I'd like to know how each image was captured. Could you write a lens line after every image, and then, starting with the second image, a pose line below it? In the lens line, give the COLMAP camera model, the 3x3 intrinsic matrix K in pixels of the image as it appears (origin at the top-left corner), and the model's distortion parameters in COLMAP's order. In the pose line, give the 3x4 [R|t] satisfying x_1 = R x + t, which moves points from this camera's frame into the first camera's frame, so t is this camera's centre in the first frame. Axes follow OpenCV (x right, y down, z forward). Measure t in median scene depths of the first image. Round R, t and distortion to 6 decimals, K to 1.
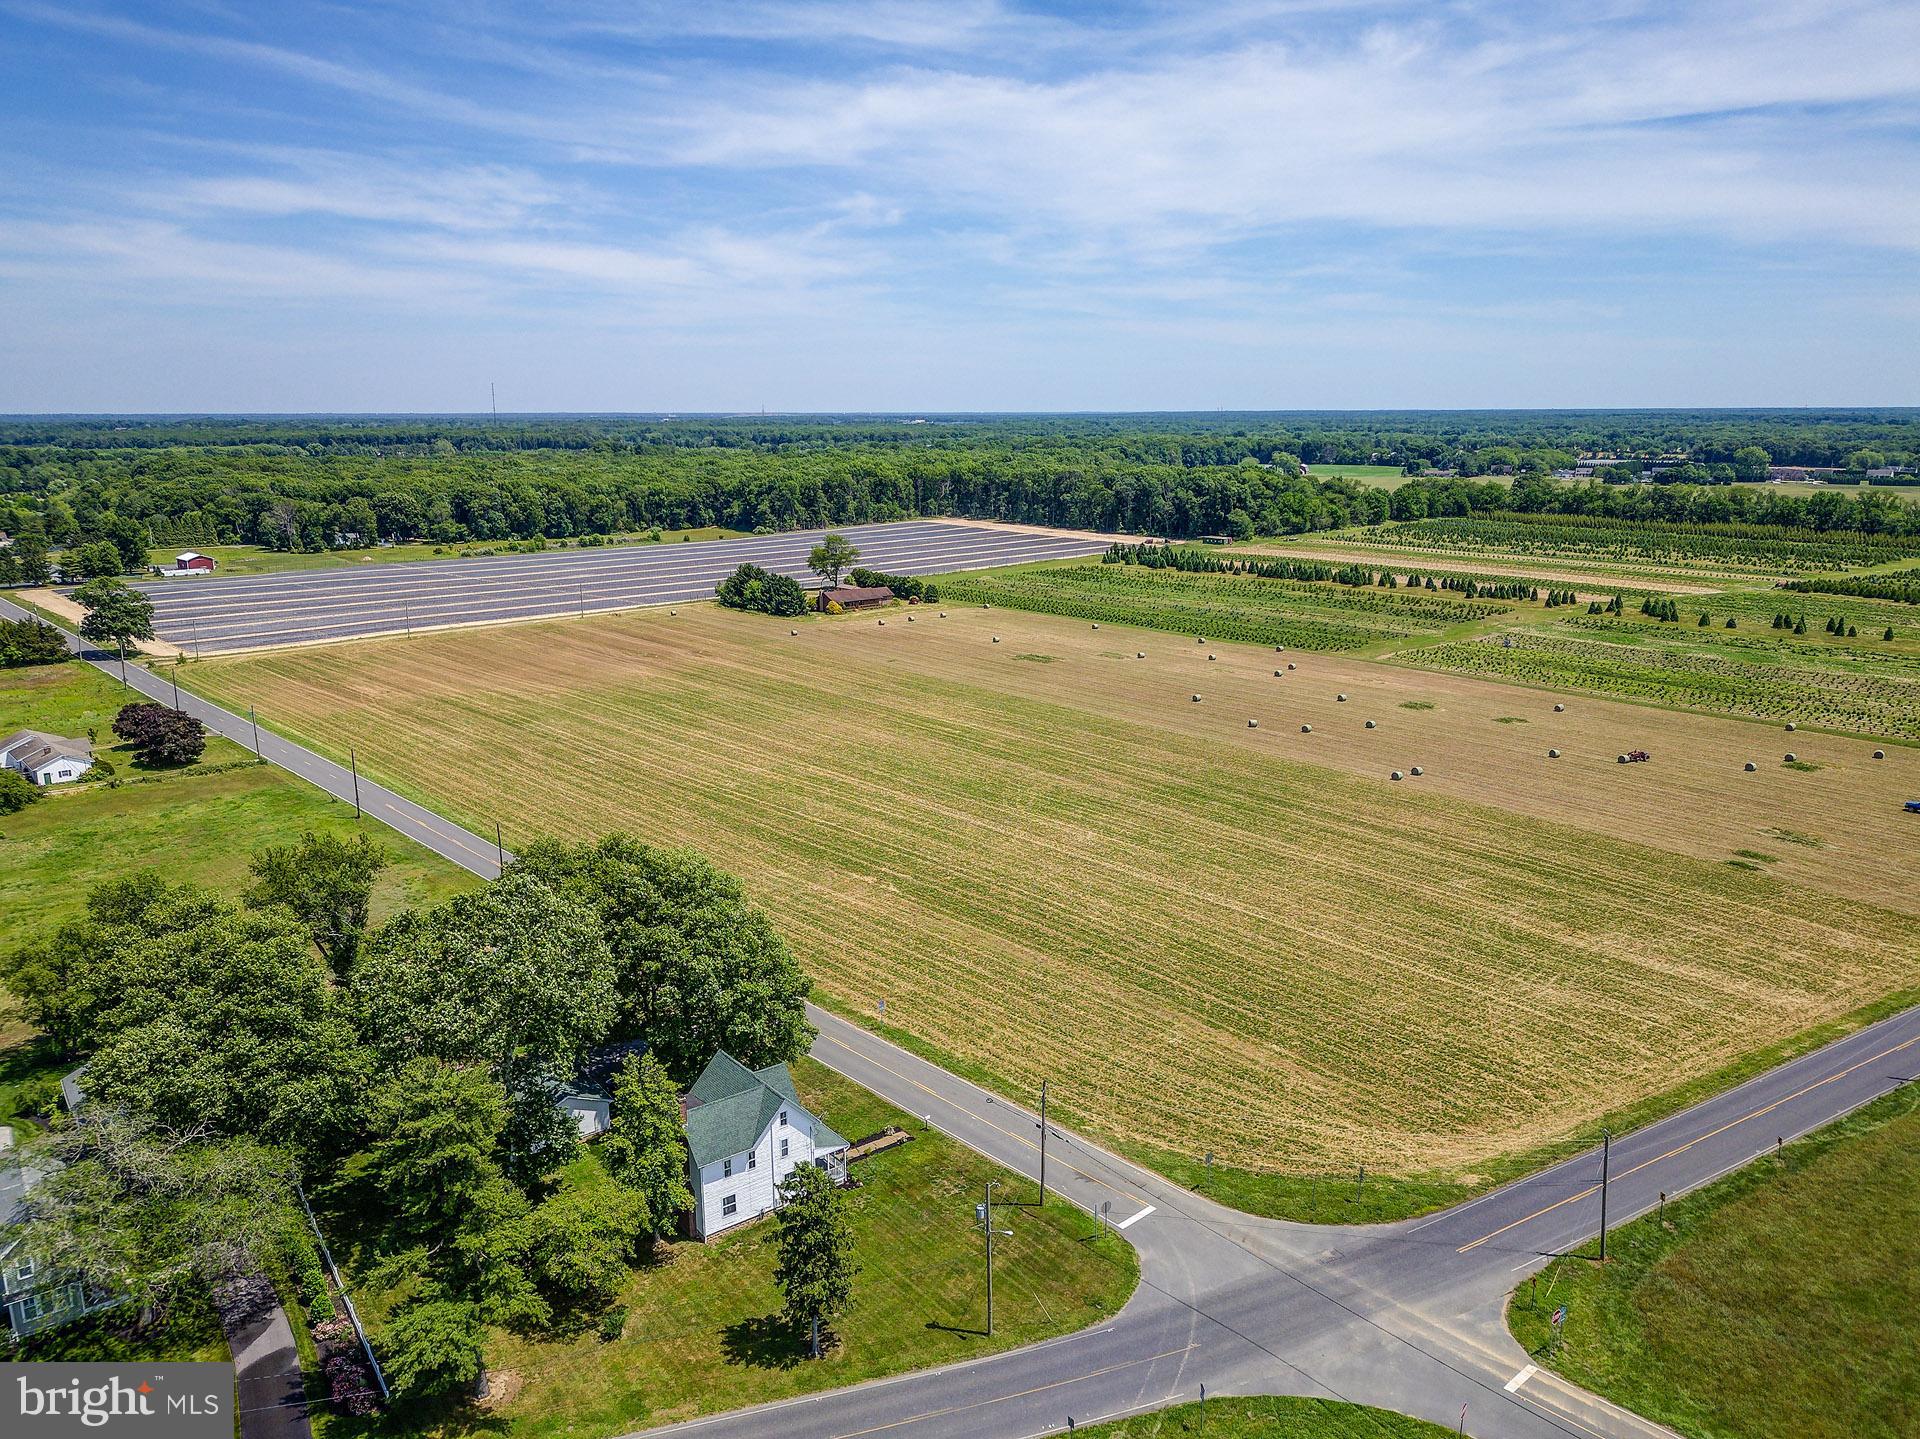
lens RADIAL K [[1378.0, 0, 955.6], [0, 1378.0, 716.8], [0, 0, 1]] dist [0.015016, -0.013450]
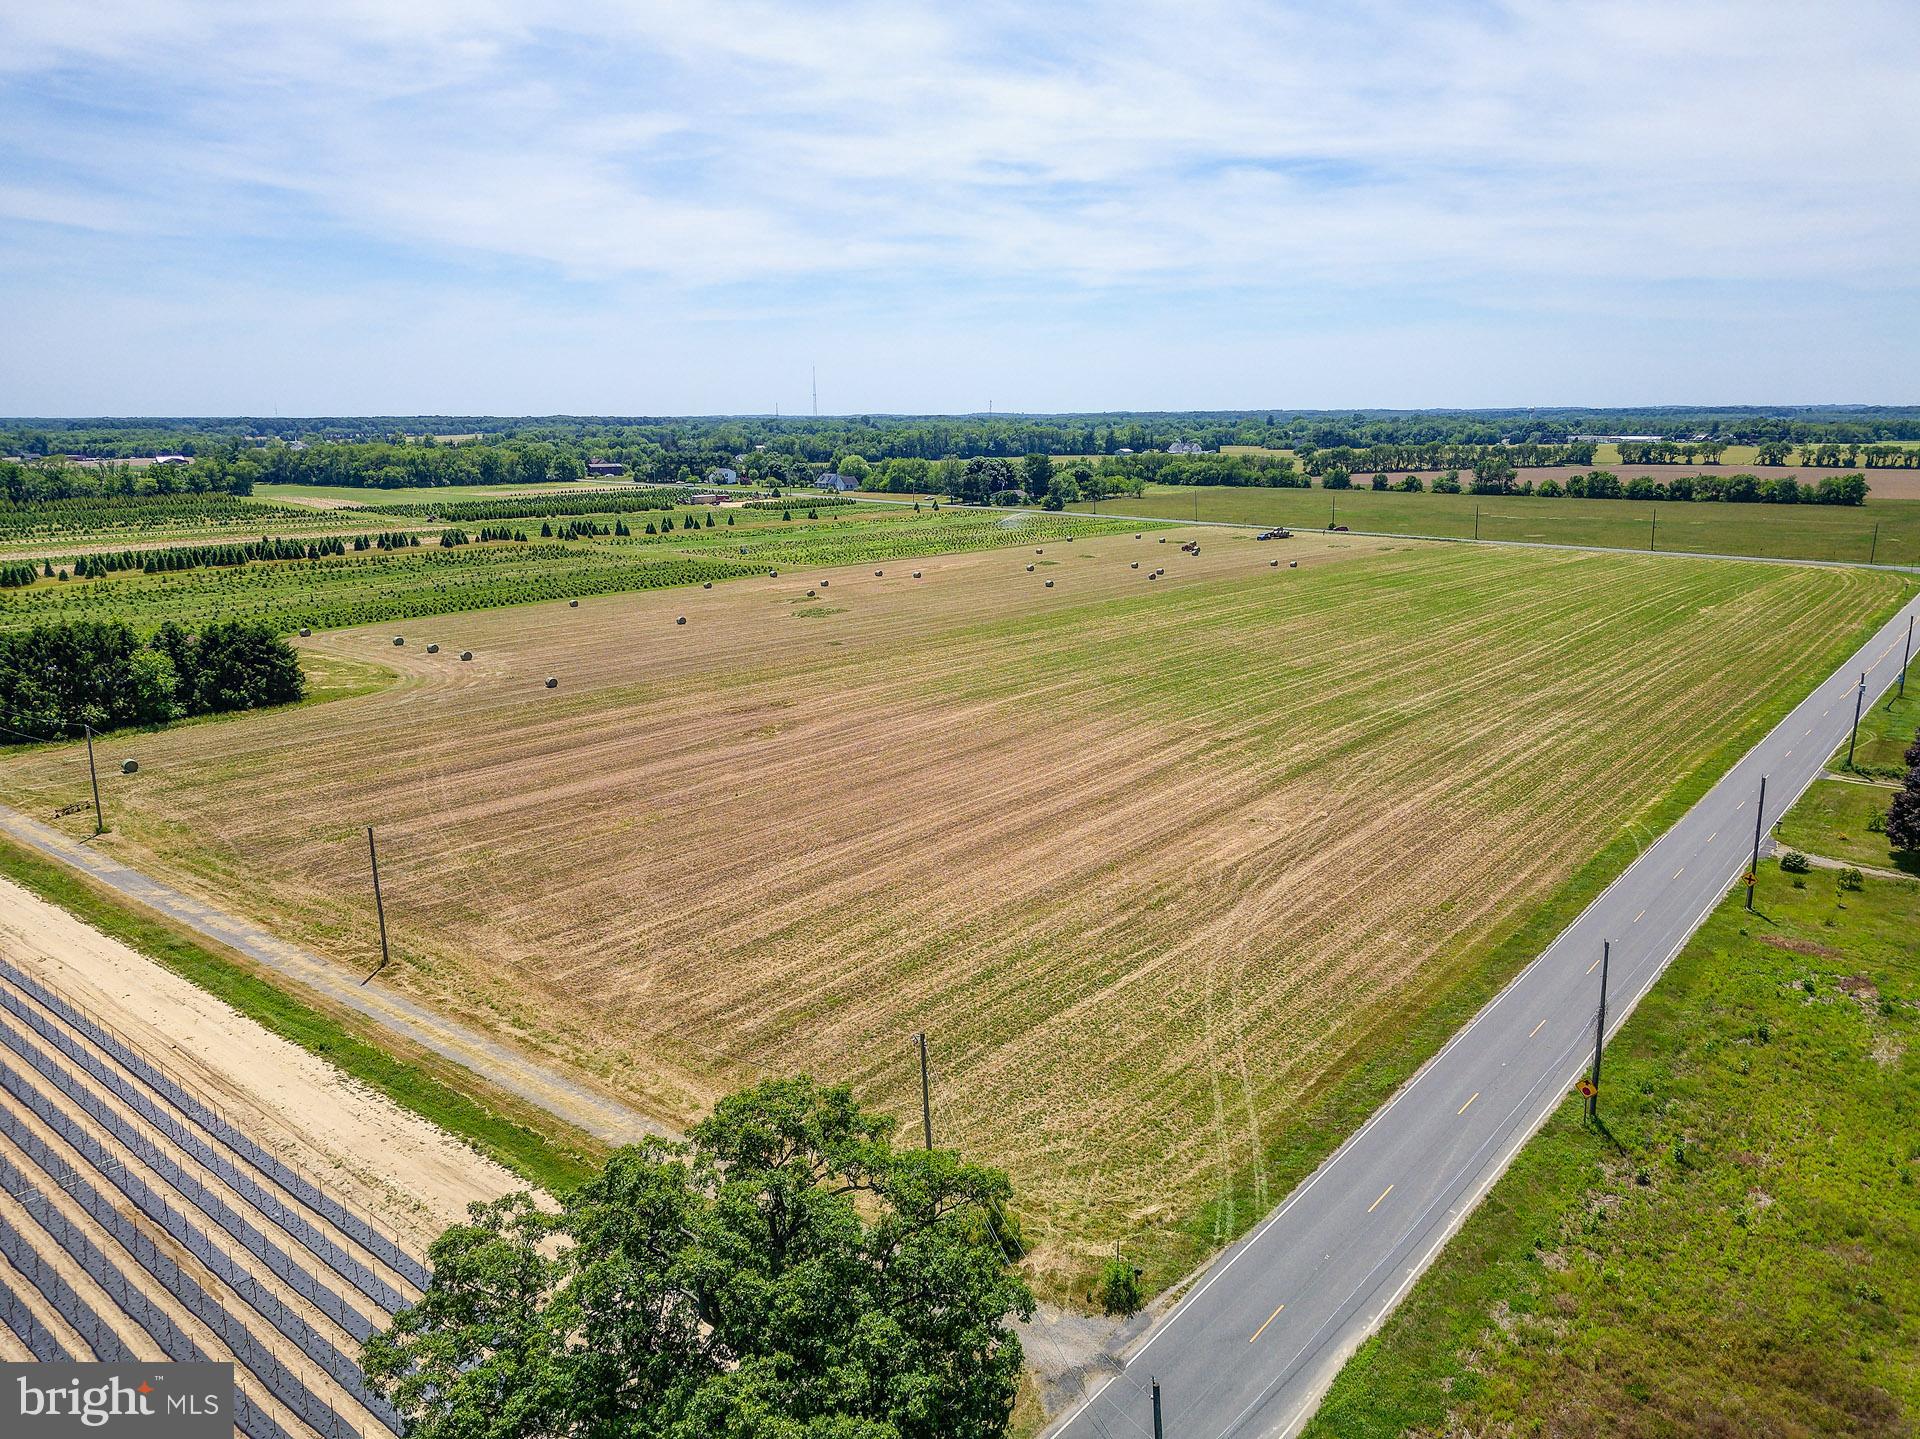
lens RADIAL K [[1371.2, 0, 955.7], [0, 1371.2, 728.1], [0, 0, 1]] dist [0.010583, -0.004105]
pose [[-0.132985, -0.219521, 0.966502, -0.962410], [0.223076, 0.943512, 0.244994, -0.205036], [-0.965687, 0.248184, -0.076503, 1.325580]]
